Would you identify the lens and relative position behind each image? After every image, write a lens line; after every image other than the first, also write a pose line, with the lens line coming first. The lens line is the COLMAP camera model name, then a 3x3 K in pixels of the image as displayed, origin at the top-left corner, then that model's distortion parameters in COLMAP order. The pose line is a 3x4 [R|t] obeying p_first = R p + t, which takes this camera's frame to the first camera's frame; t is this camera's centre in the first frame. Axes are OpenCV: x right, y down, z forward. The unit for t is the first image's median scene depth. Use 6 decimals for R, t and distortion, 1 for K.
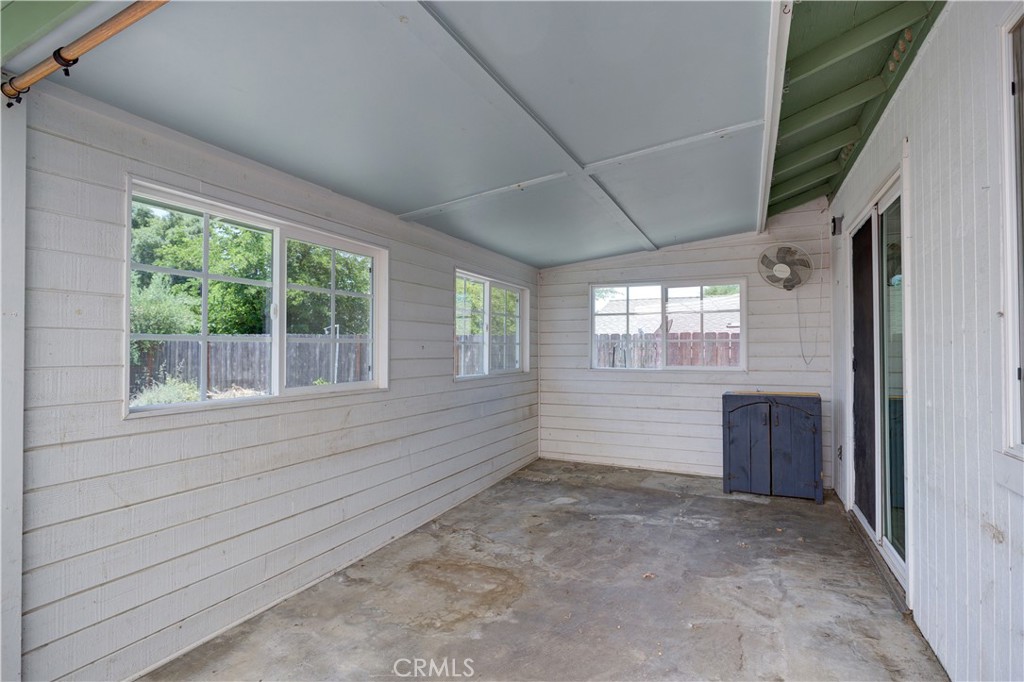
lens RADIAL K [[505.5, 0, 512.0], [0, 505.5, 341.0], [0, 0, 1]] dist [-0.008913, 0.001720]
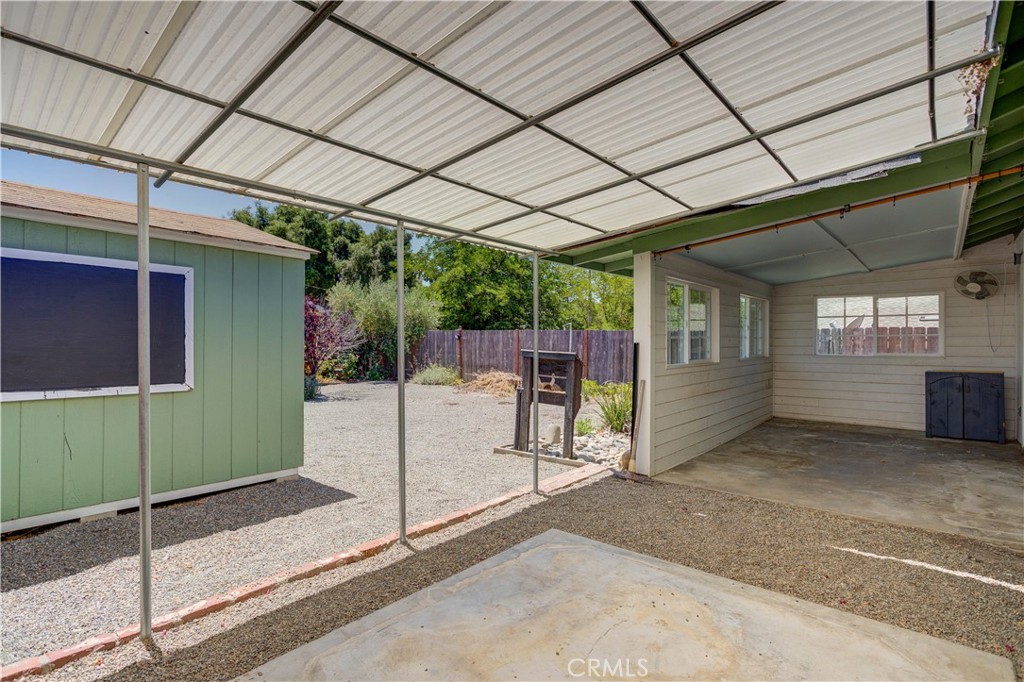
lens RADIAL K [[505.5, 0, 512.0], [0, 505.5, 341.0], [0, 0, 1]] dist [-0.008913, 0.001720]
pose [[0.964593, -0.002026, -0.263736, -0.327473], [0.006294, 0.999863, 0.015338, -0.013334], [0.263669, -0.016455, 0.964473, -0.668404]]
